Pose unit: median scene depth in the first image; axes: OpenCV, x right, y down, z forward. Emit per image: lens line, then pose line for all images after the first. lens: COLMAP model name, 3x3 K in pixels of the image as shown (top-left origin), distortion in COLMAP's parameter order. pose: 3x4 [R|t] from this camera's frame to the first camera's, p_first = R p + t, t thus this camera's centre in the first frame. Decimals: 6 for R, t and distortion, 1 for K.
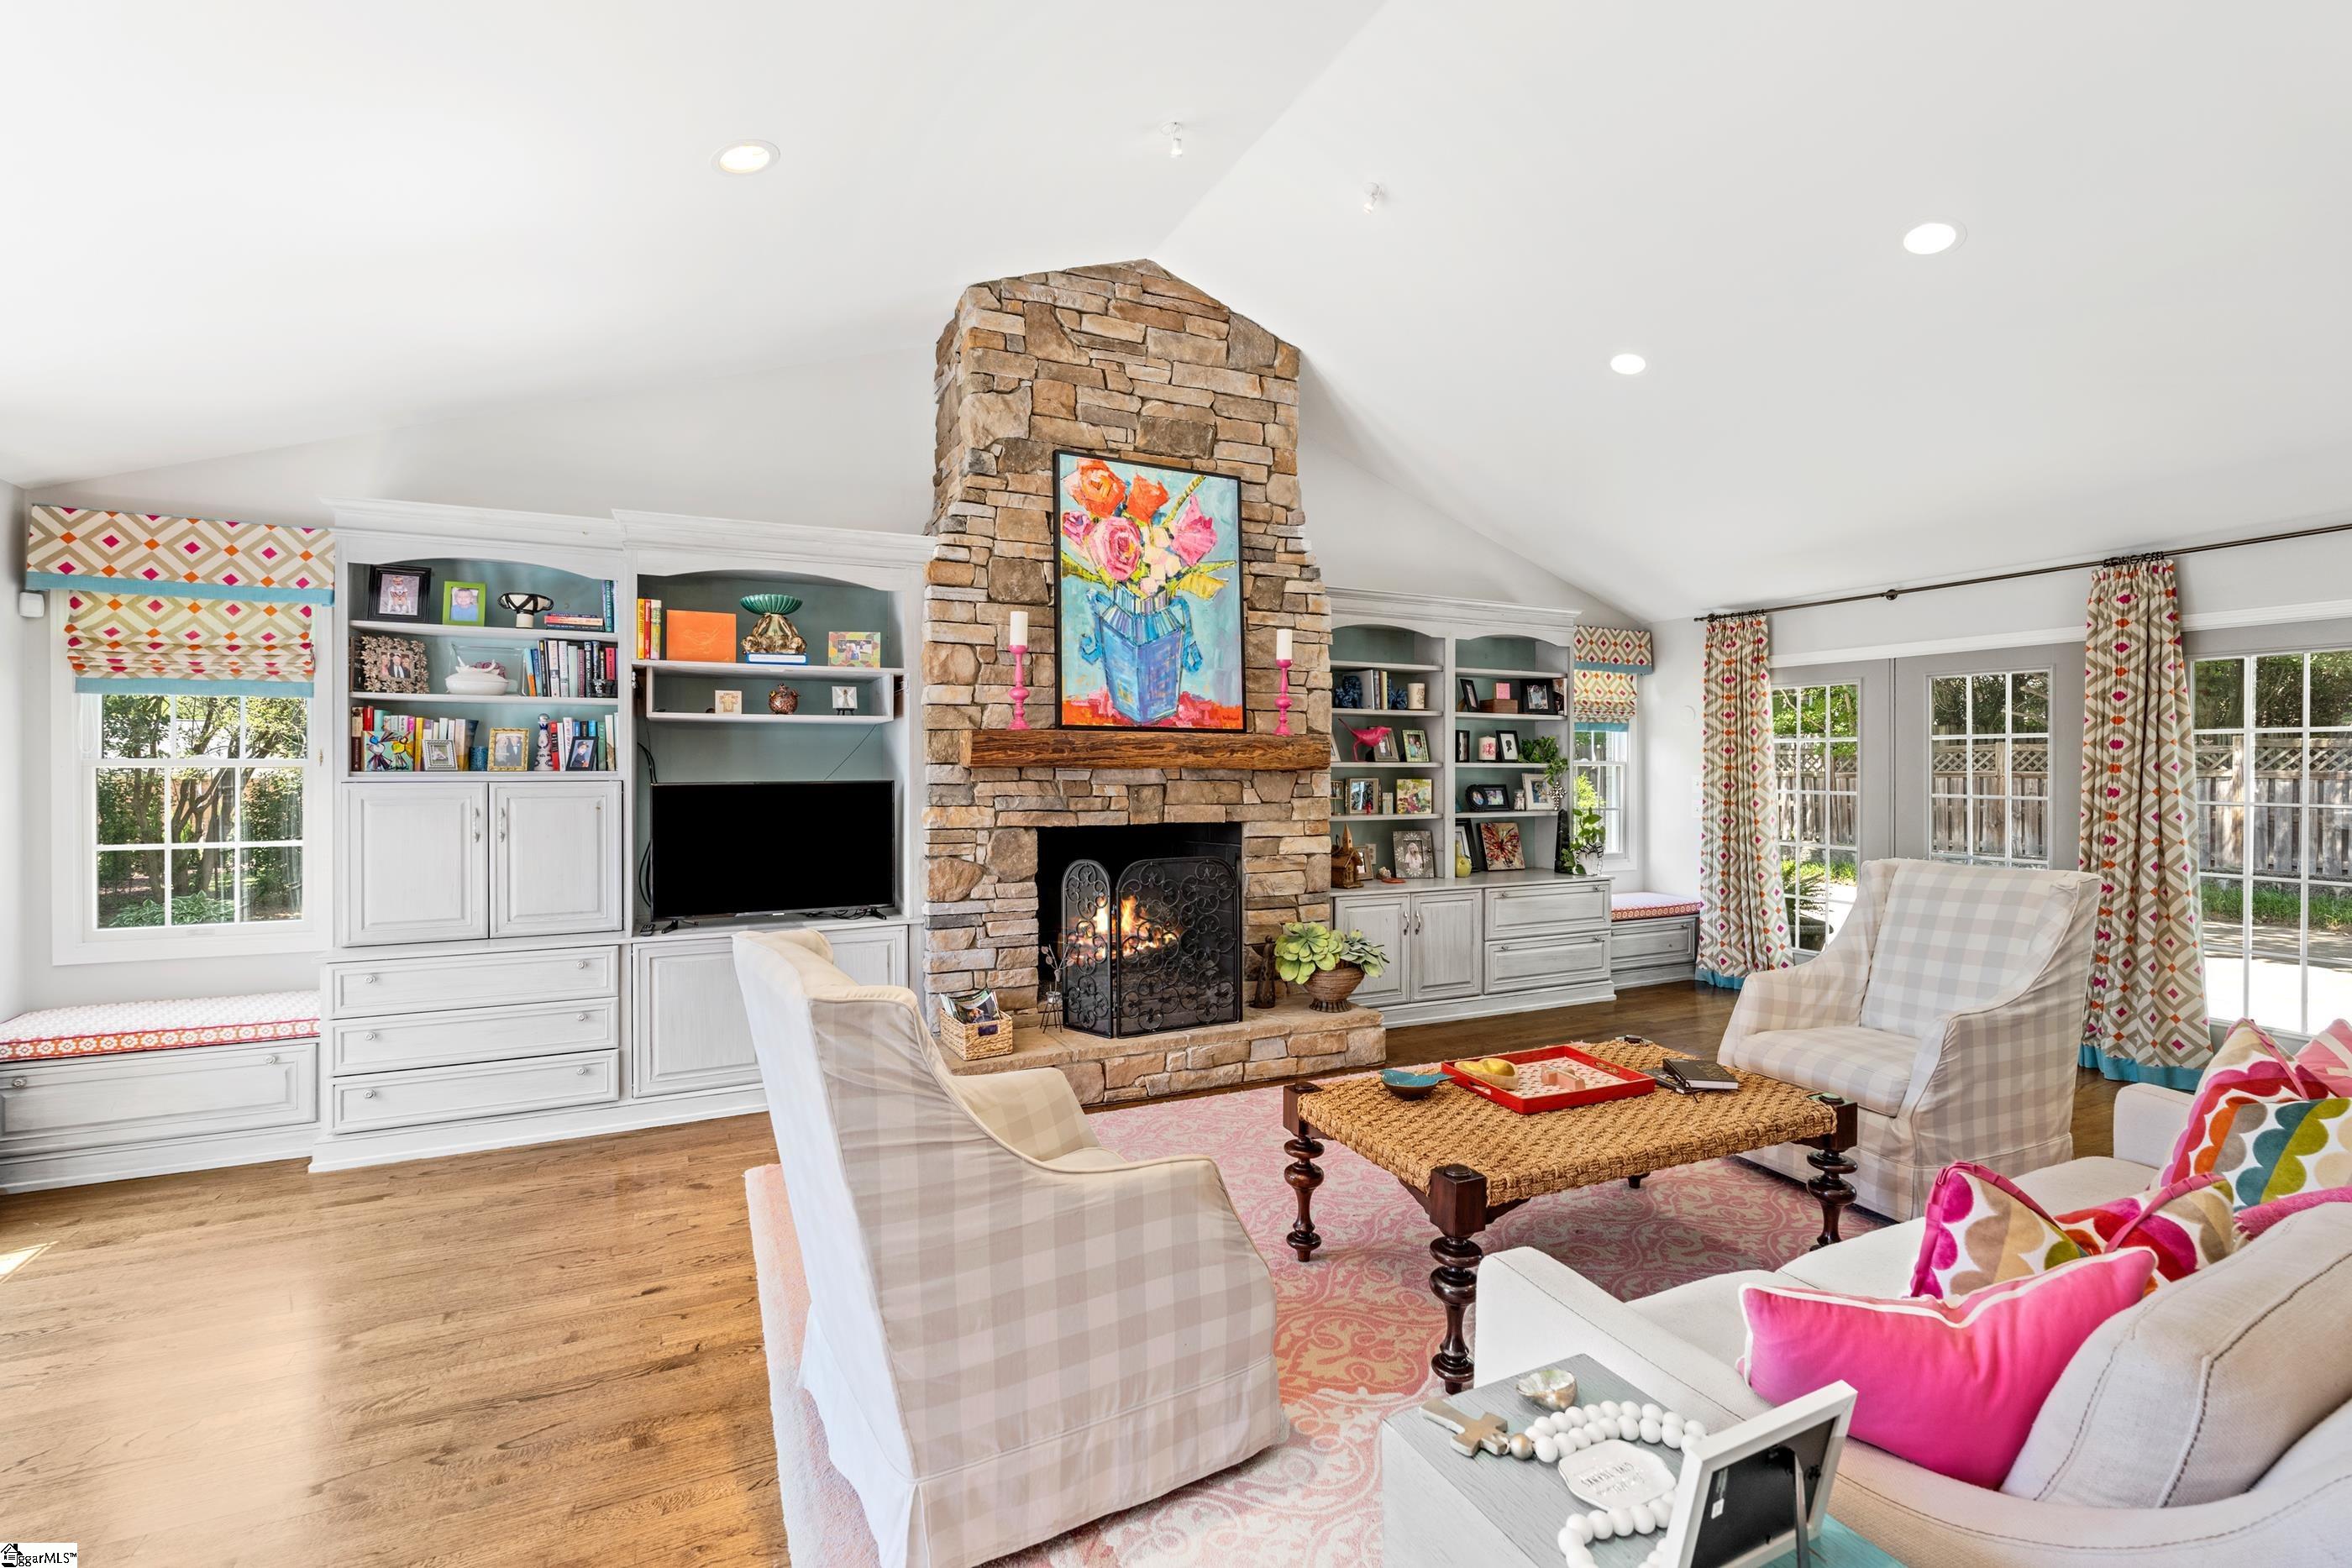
lens RADIAL K [[1027.8, 0, 1178.4], [0, 1027.8, 766.1], [0, 0, 1]] dist [-0.010958, 0.000768]
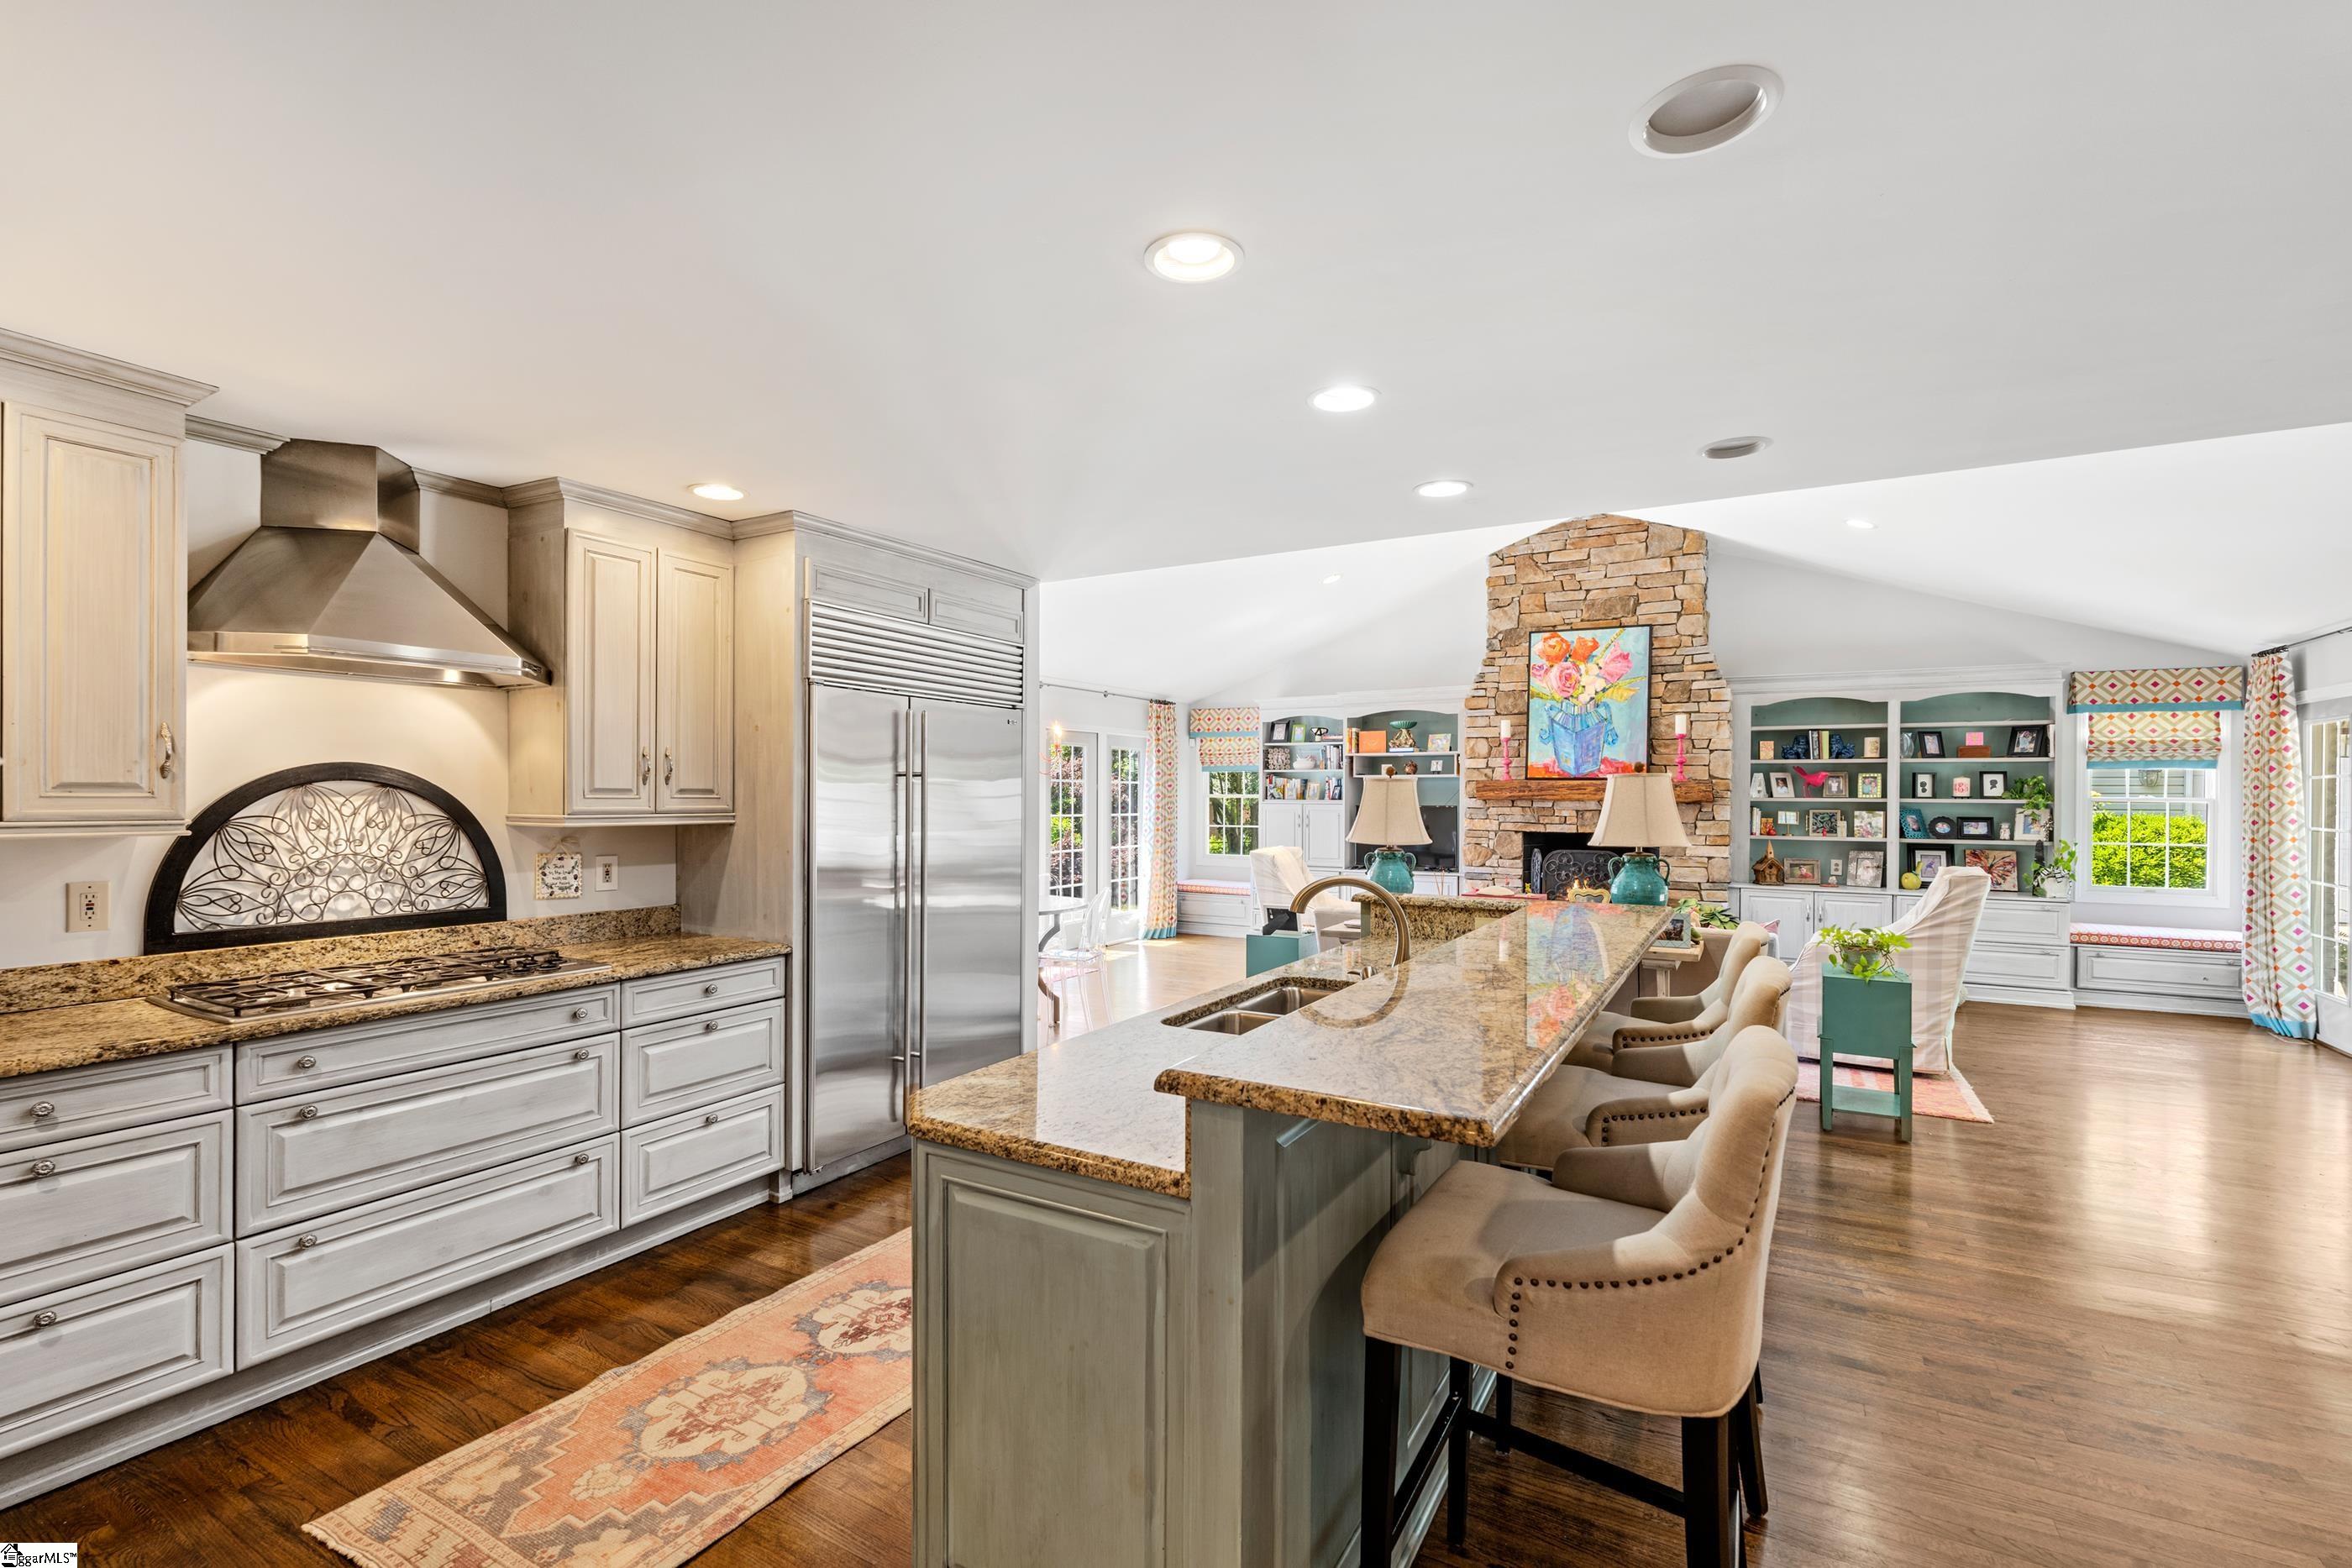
lens RADIAL K [[1027.8, 0, 1178.9], [0, 1027.8, 797.1], [0, 0, 1]] dist [-0.010958, 0.000768]
pose [[0.570610, 0.003502, -0.821214, 1.036371], [-0.005373, 0.999985, 0.000531, -0.001264], [0.821204, 0.004109, 0.570621, -0.590350]]
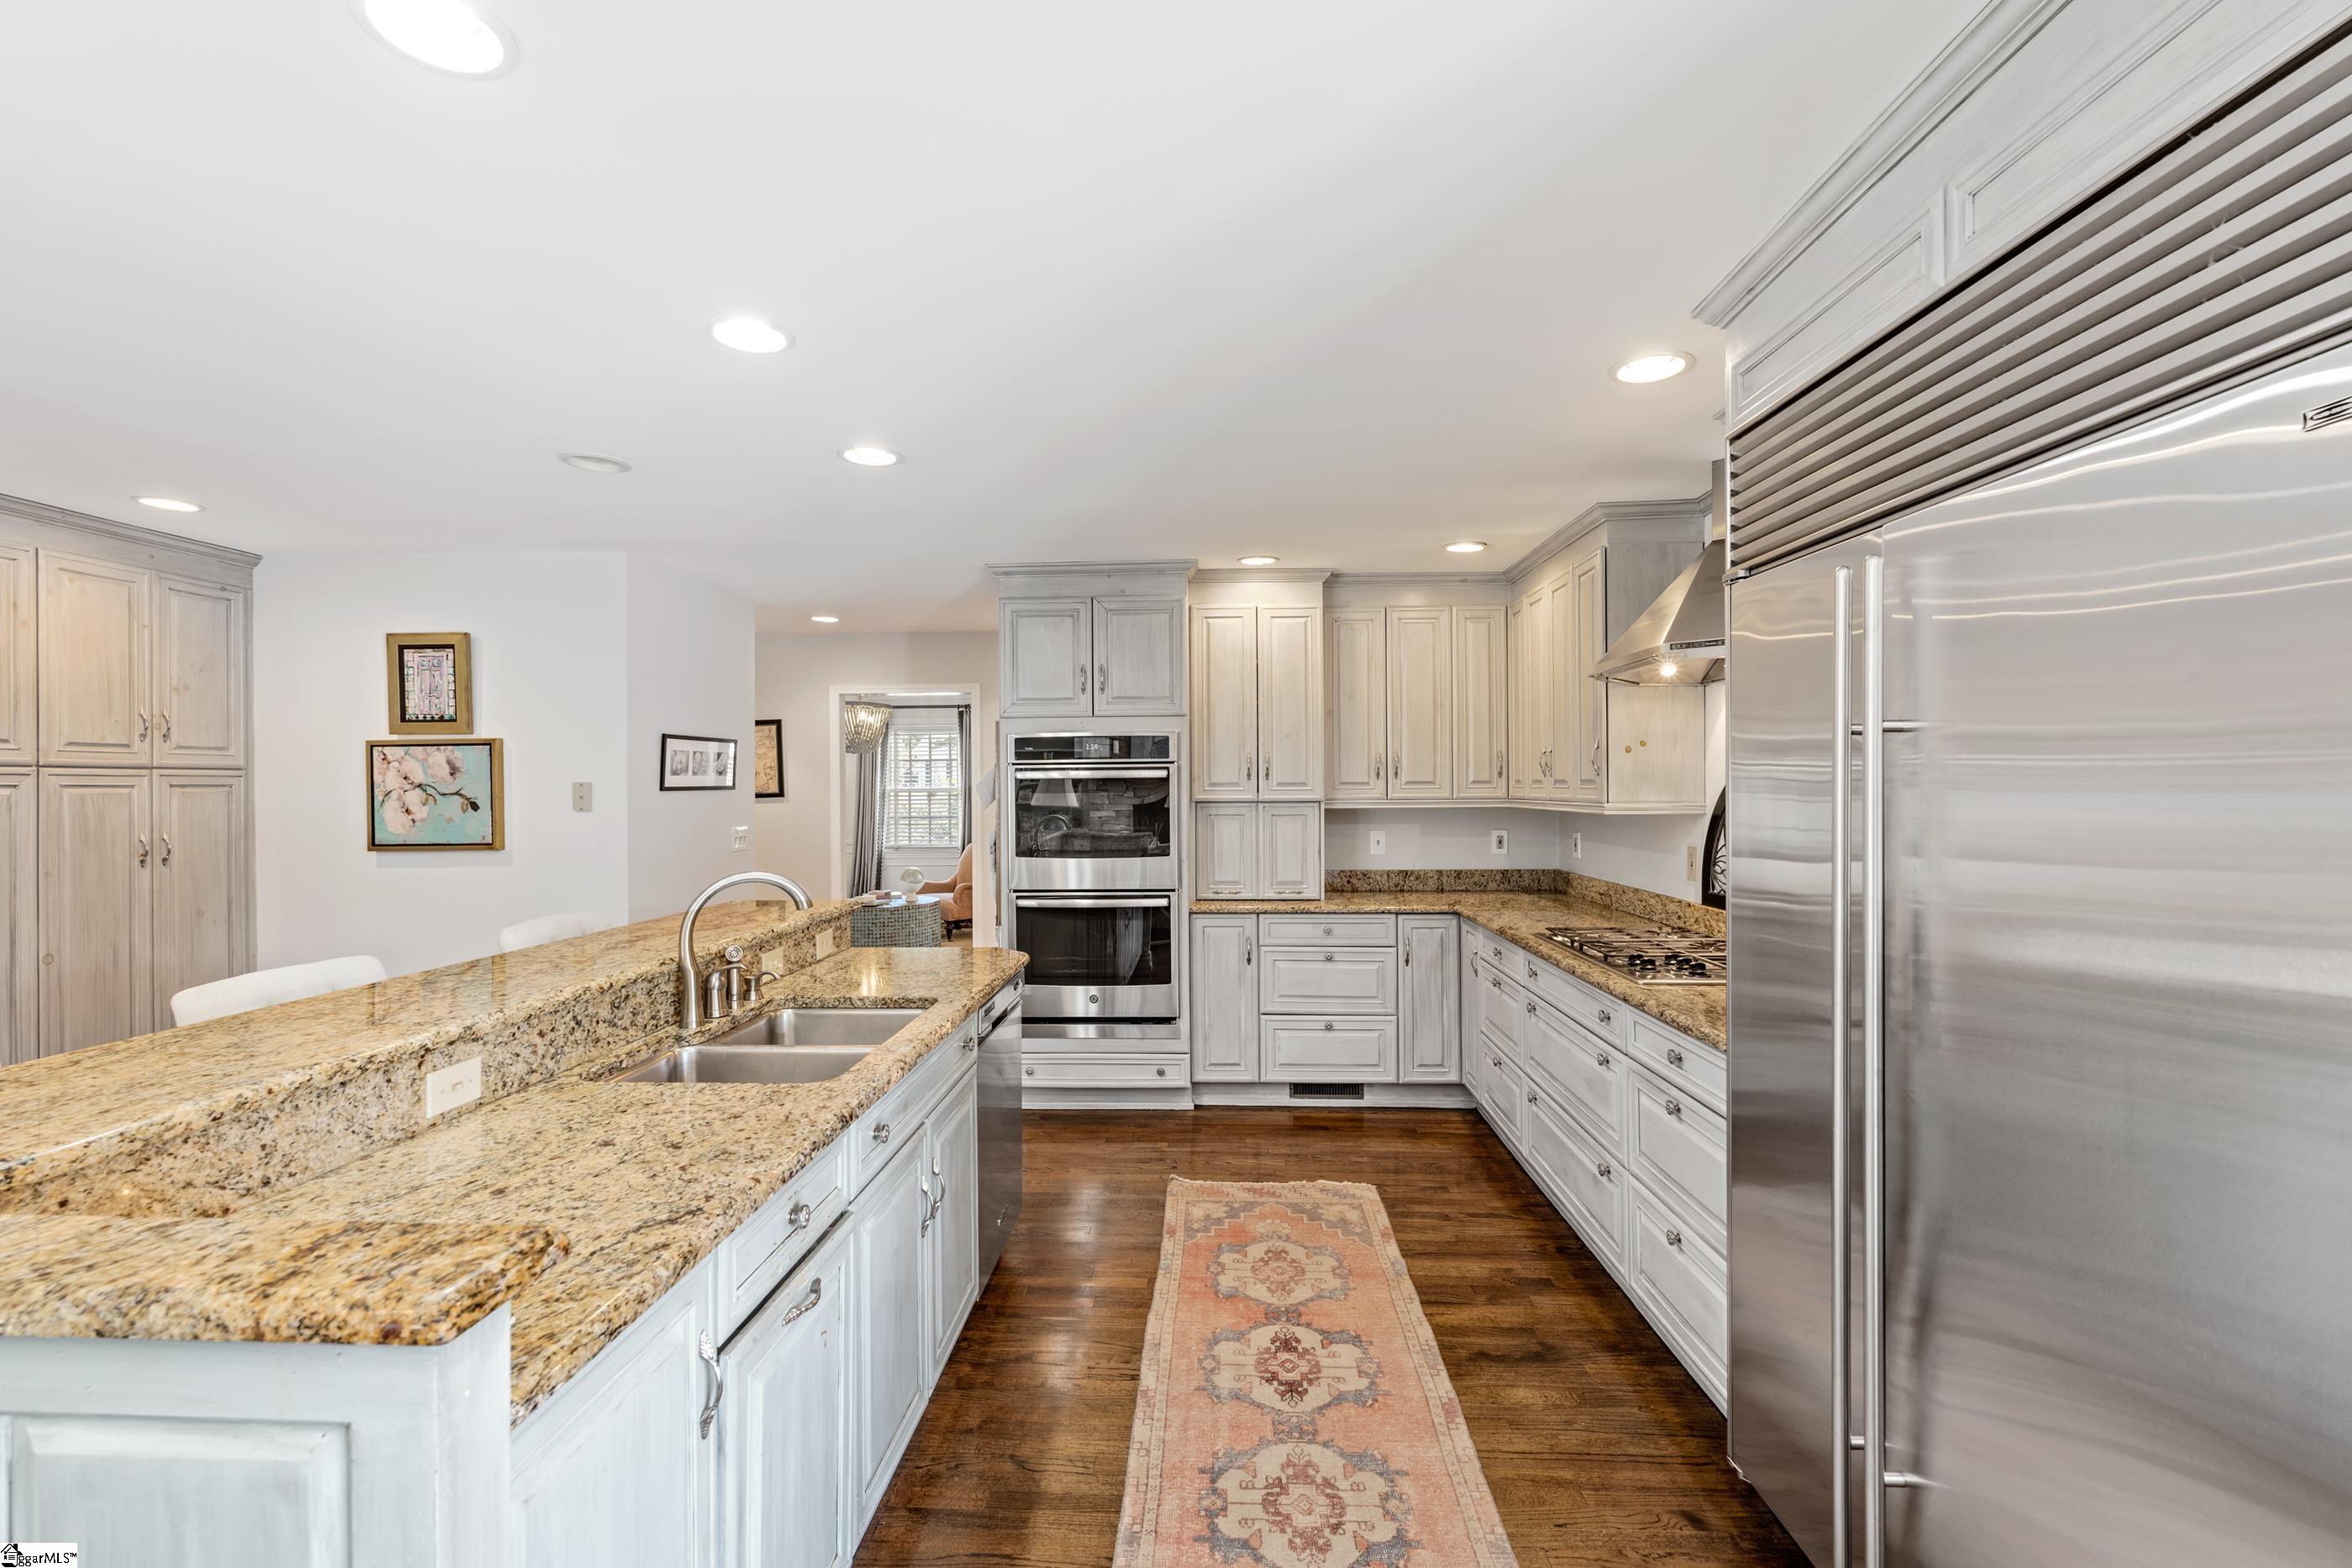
lens RADIAL K [[1027.8, 0, 1166.7], [0, 1027.8, 782.3], [0, 0, 1]] dist [-0.010958, 0.000768]
pose [[-0.878466, 0.005979, 0.477768, 0.255113], [0.005194, 0.999982, -0.002963, -0.002250], [-0.477777, -0.000122, -0.878481, 0.107364]]
